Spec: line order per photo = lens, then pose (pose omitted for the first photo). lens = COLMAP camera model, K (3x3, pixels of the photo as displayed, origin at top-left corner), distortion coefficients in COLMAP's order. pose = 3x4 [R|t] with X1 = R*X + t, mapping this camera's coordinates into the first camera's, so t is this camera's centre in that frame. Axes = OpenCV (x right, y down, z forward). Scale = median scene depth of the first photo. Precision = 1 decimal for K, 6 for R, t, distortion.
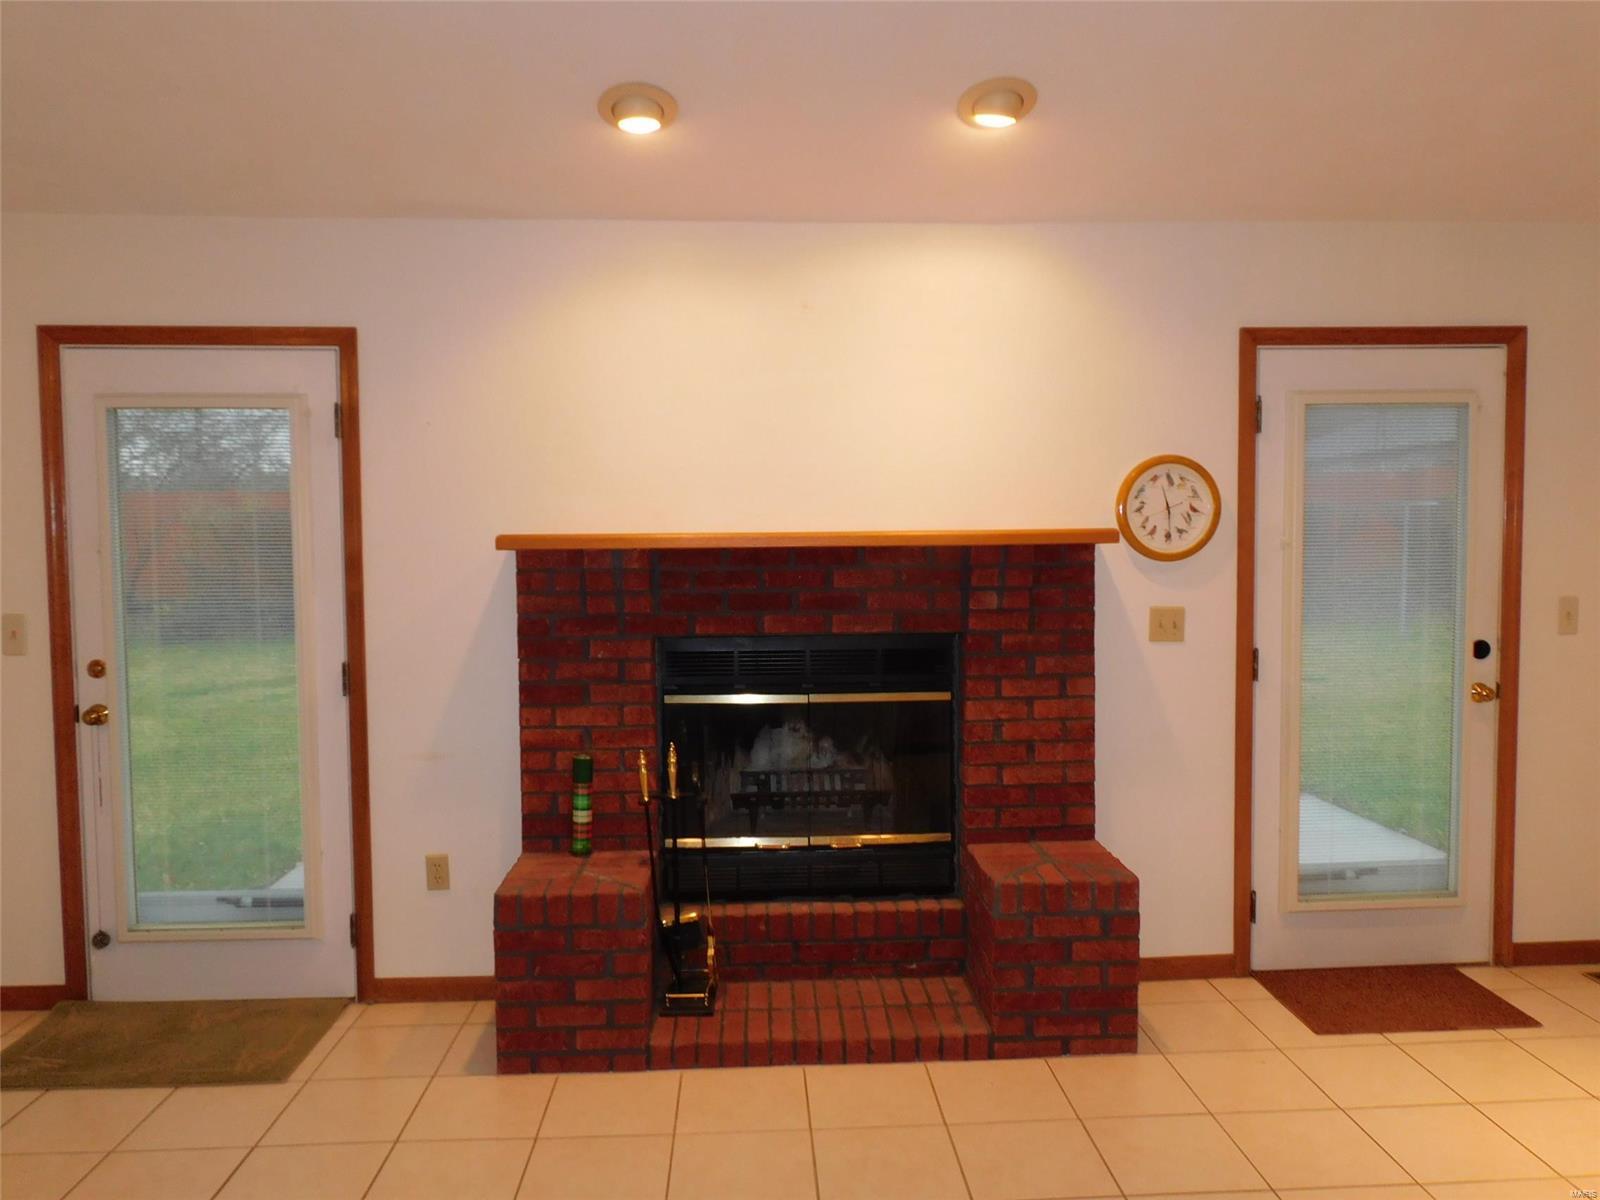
lens RADIAL K [[1137.6, 0, 804.5], [0, 1137.6, 610.3], [0, 0, 1]] dist [-0.004700, -0.004255]
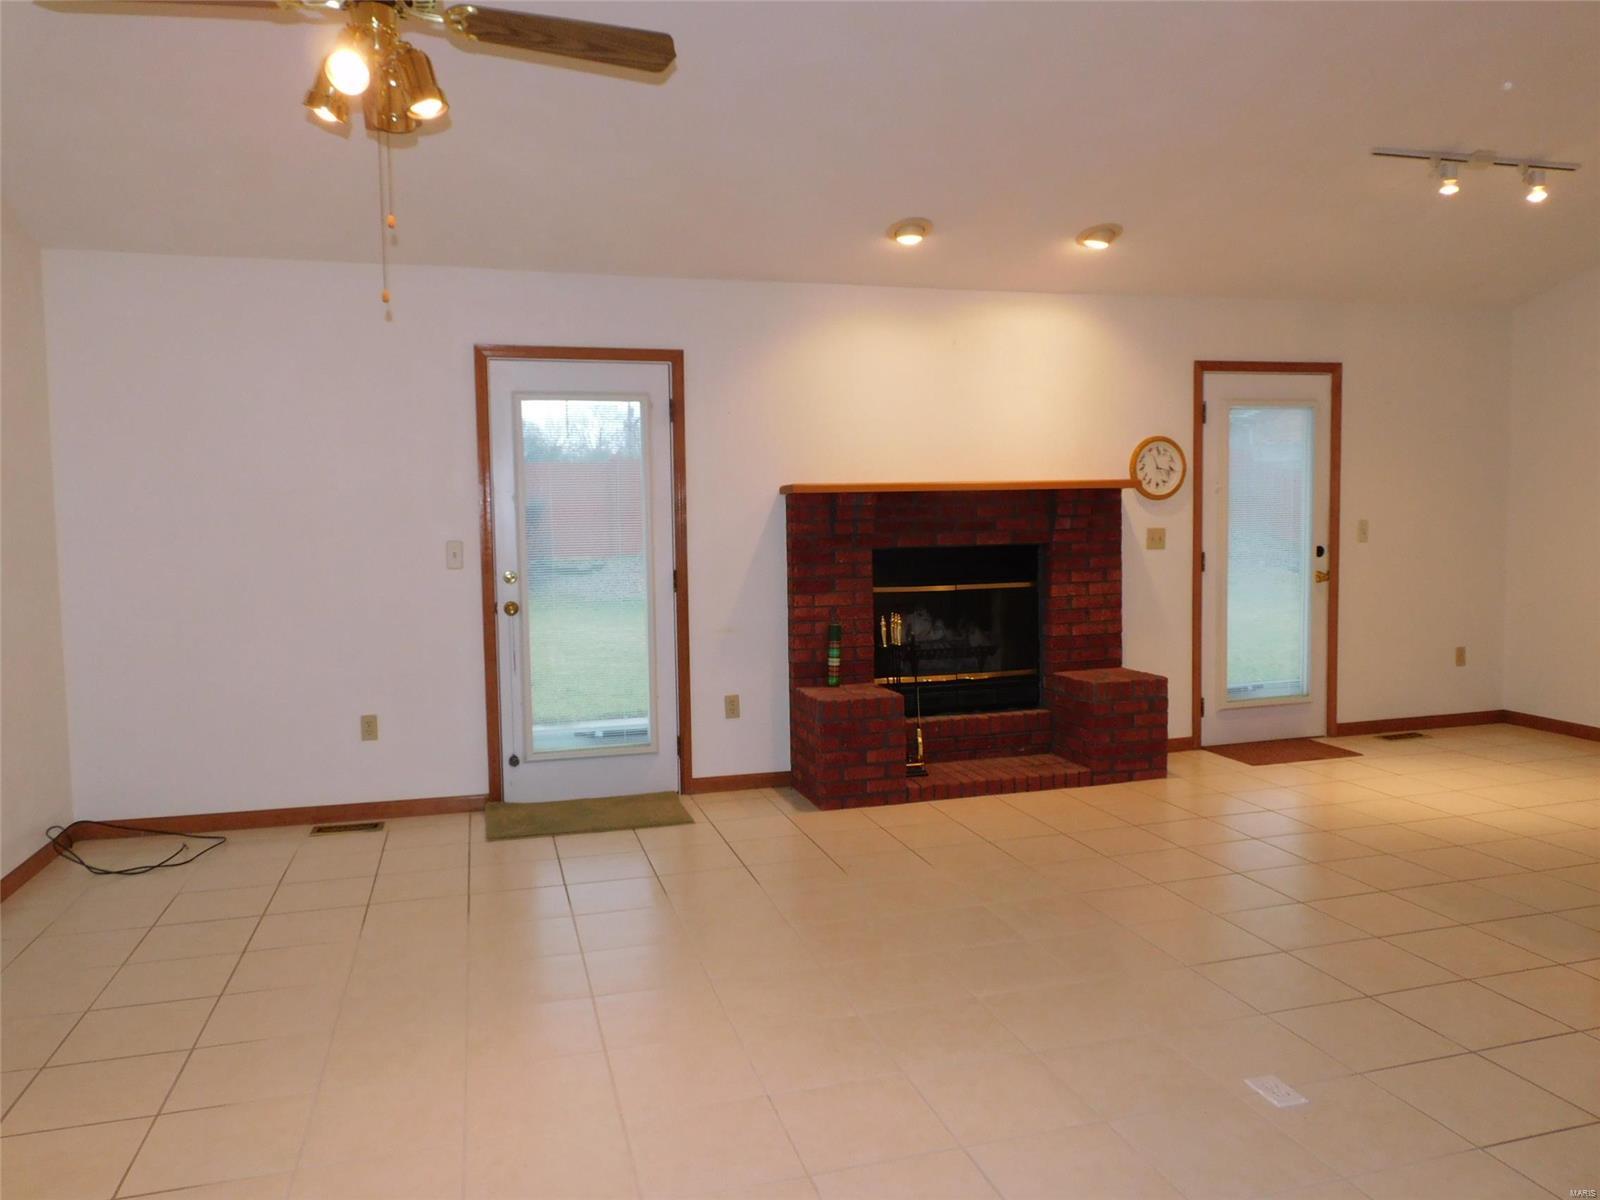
lens RADIAL K [[1137.6, 0, 805.9], [0, 1137.6, 613.3], [0, 0, 1]] dist [-0.004700, -0.004255]
pose [[0.974160, -0.028958, 0.223993, -0.578160], [0.025353, 0.999499, 0.018956, 0.080845], [-0.224429, -0.012788, 0.974406, -0.527779]]
